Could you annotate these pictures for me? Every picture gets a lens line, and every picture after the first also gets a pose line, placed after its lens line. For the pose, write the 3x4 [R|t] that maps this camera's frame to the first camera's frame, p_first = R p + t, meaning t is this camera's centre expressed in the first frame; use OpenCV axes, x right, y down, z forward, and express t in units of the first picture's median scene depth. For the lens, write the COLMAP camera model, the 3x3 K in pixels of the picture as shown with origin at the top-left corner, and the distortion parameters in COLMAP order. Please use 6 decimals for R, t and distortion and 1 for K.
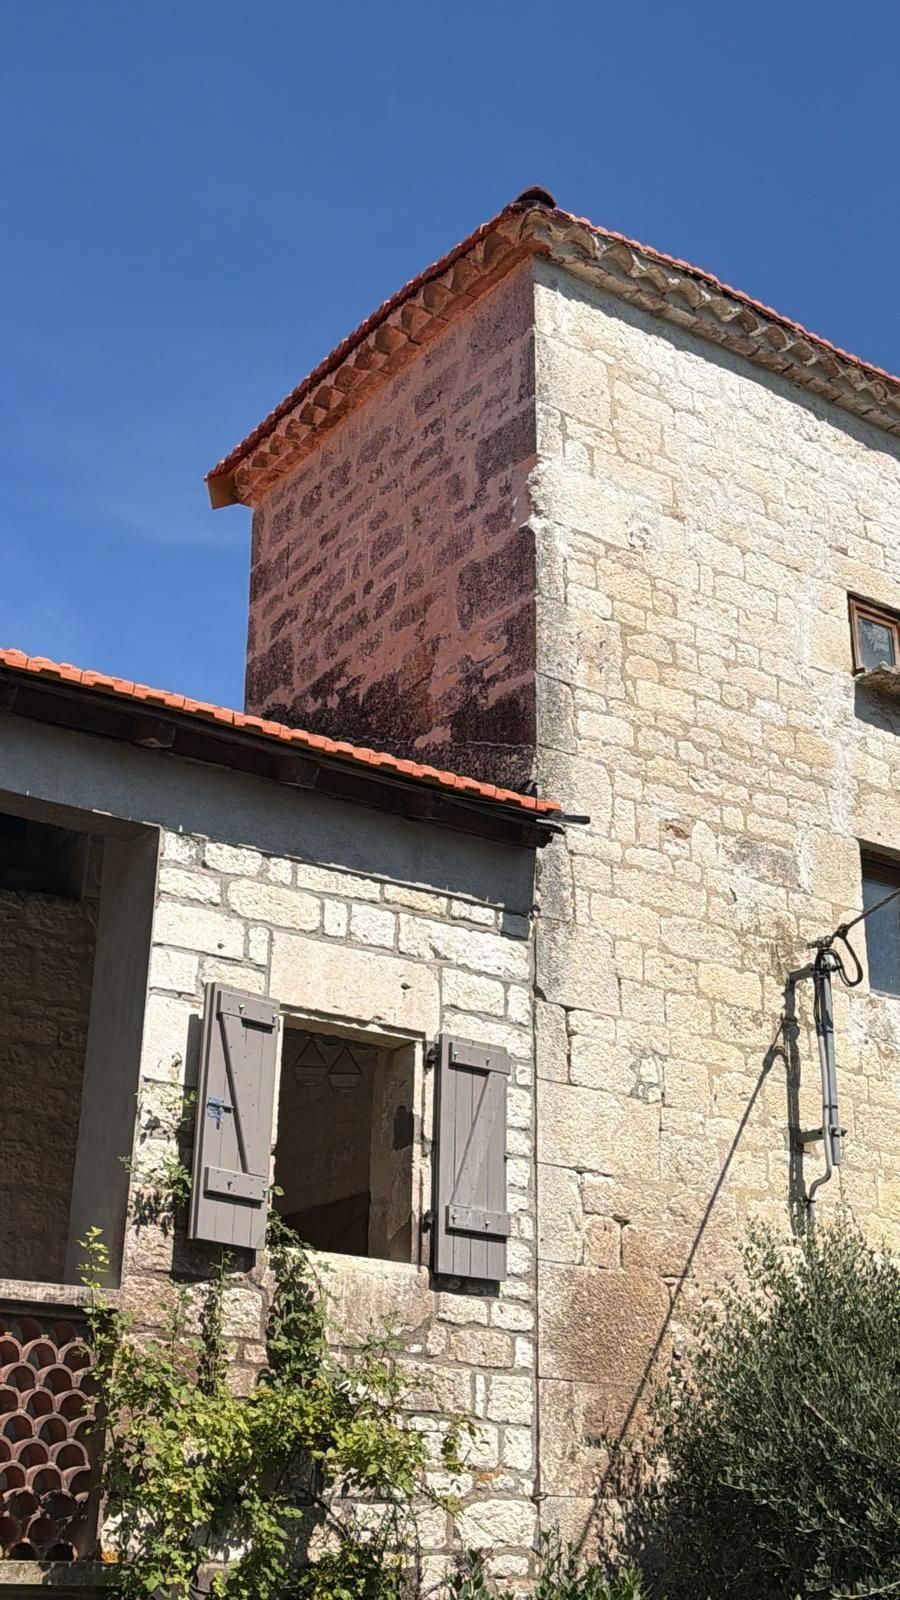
lens RADIAL K [[1995.5, 0, 453.5], [0, 1995.5, 806.4], [0, 0, 1]] dist [0.139915, 0.000000]
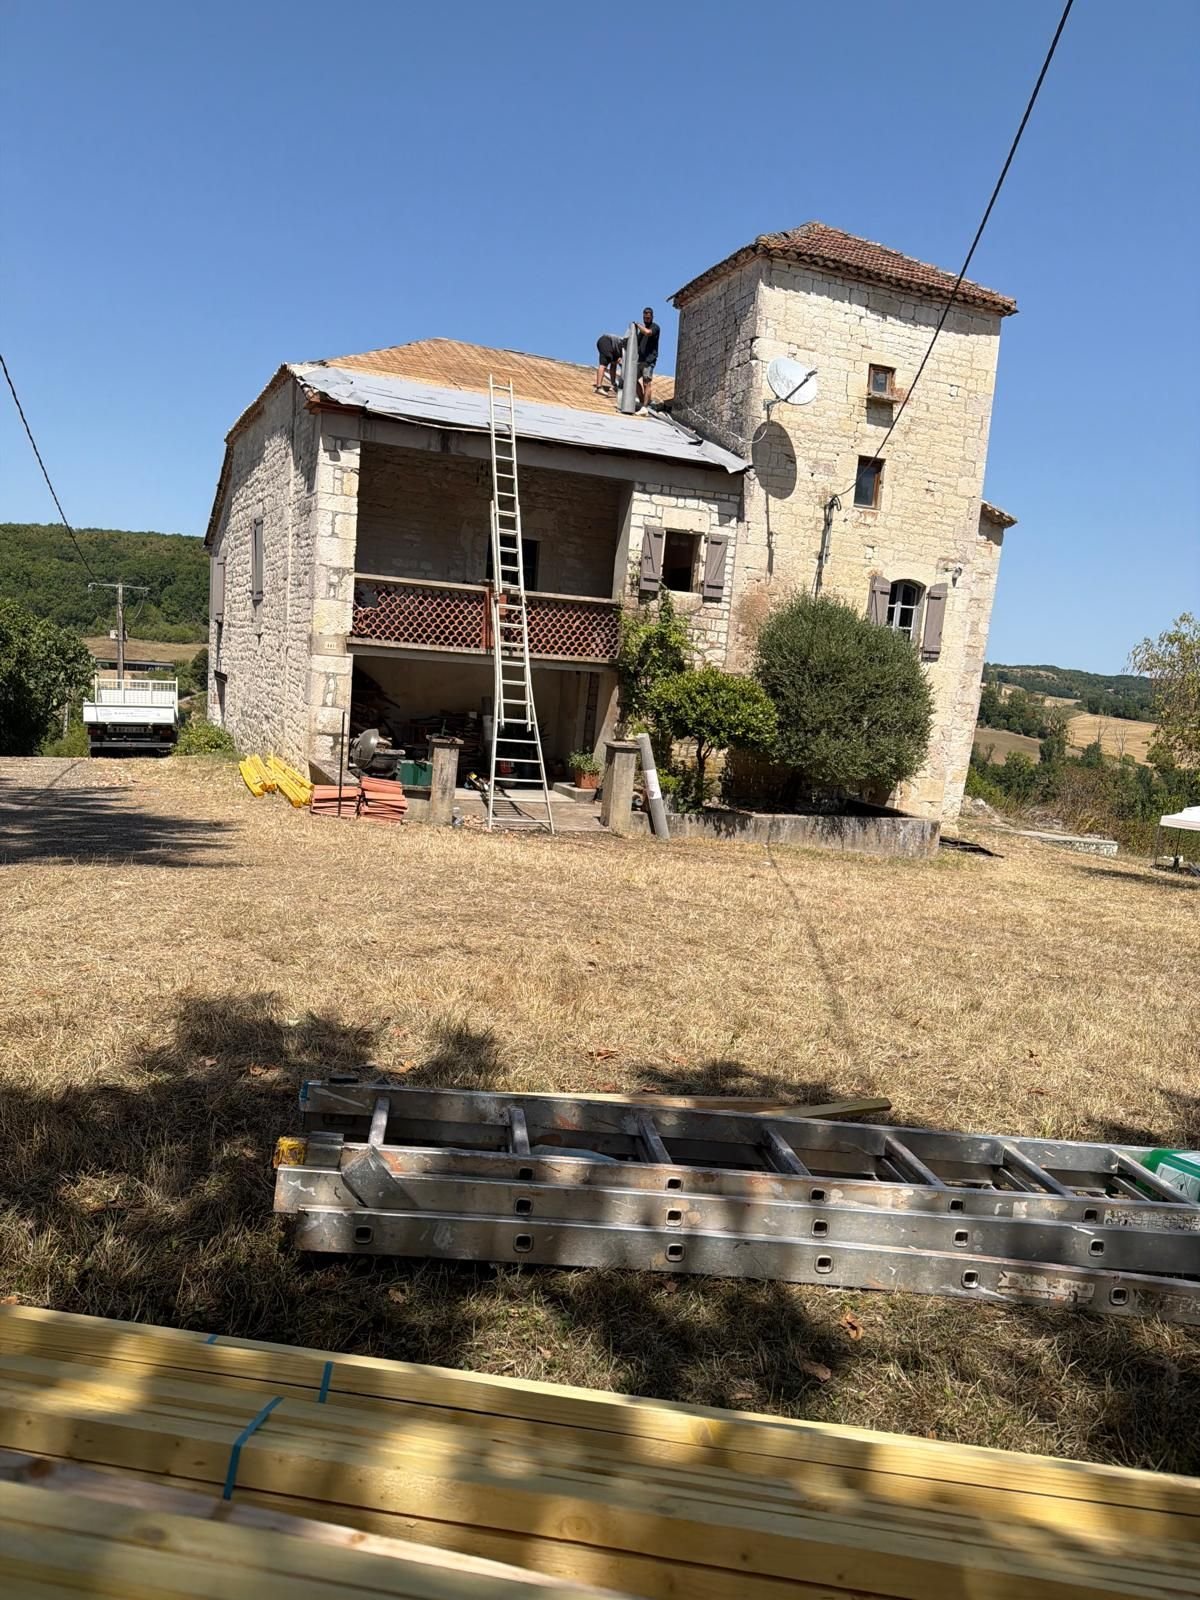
lens RADIAL K [[1155.9, 0, 608.1], [0, 1155.9, 834.0], [0, 0, 1]] dist [0.073613, -0.084807]
pose [[0.974882, 0.090391, -0.203557, 0.308273], [0.023574, 0.866933, 0.497867, -0.493200], [0.221473, -0.490160, 0.843026, -1.178108]]
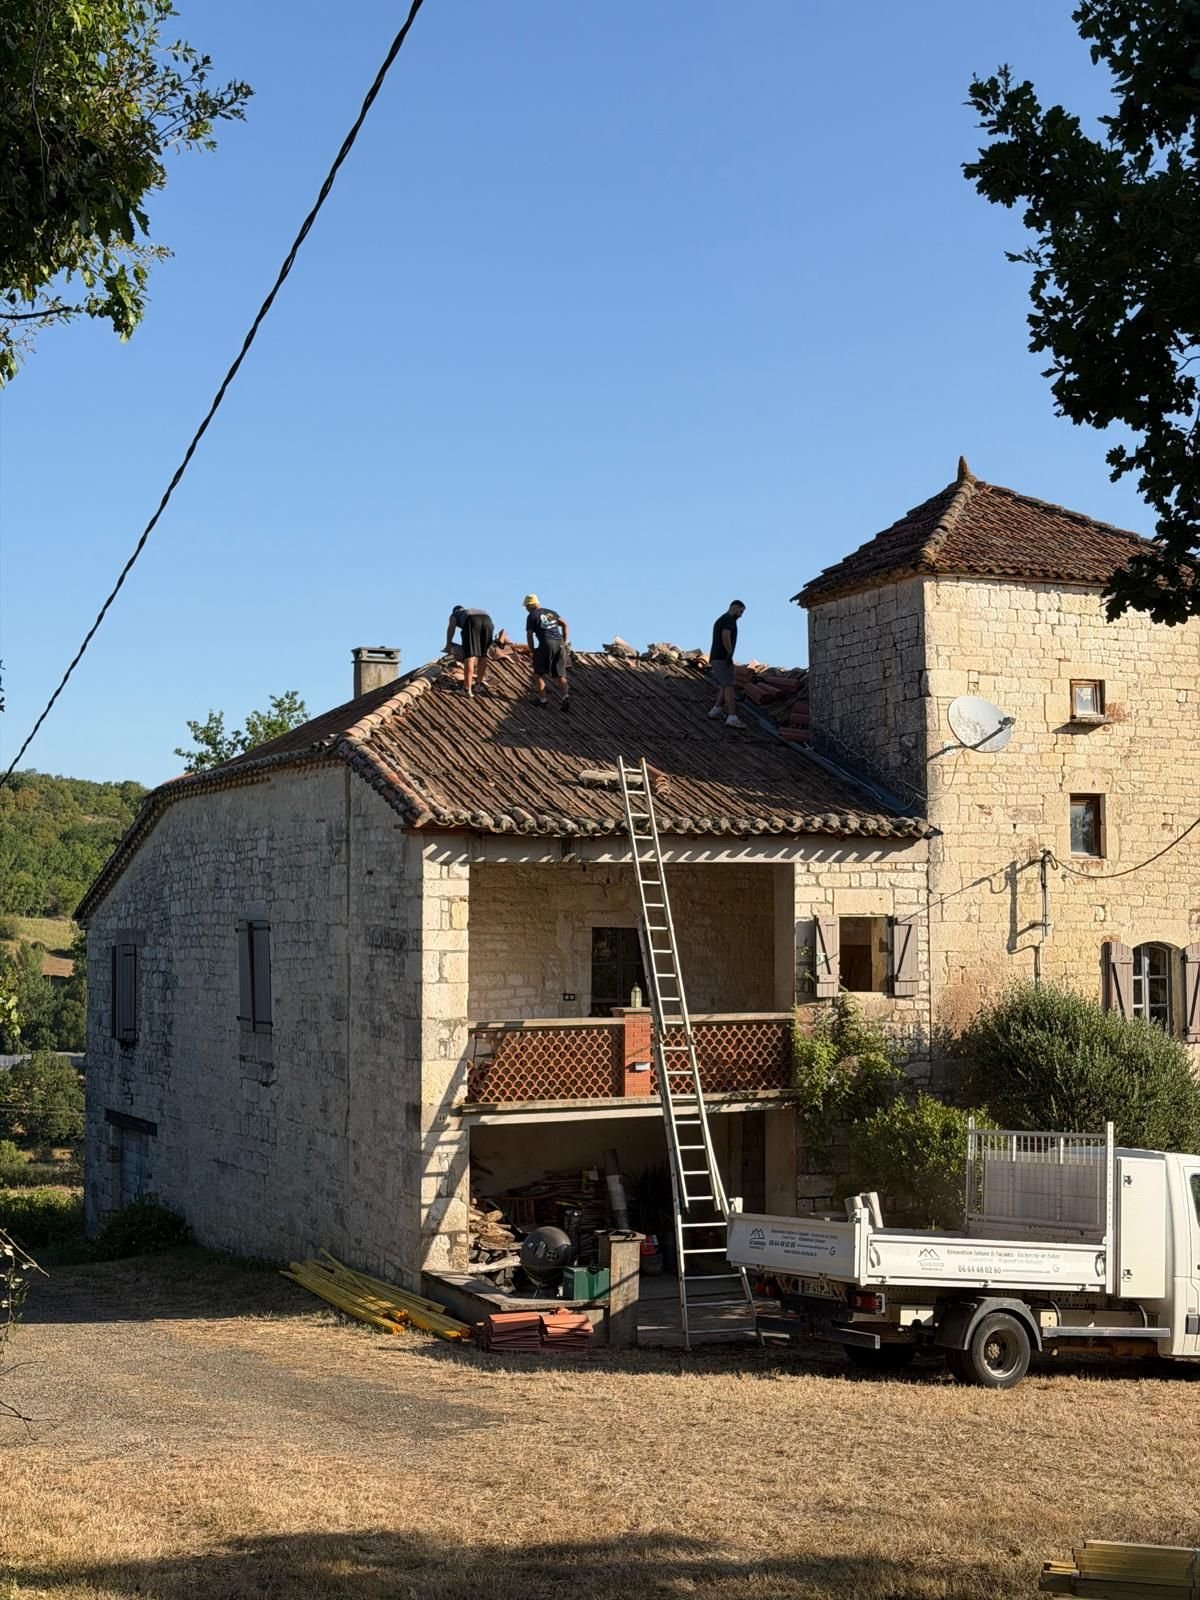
lens RADIAL K [[2271.2, 0, 615.4], [0, 2271.2, 821.0], [0, 0, 1]] dist [0.083595, 0.000000]
pose [[0.984595, -0.028474, -0.172516, 0.169903], [0.084519, 0.941229, 0.327025, -1.130616], [0.153066, -0.336568, 0.929136, -2.084221]]
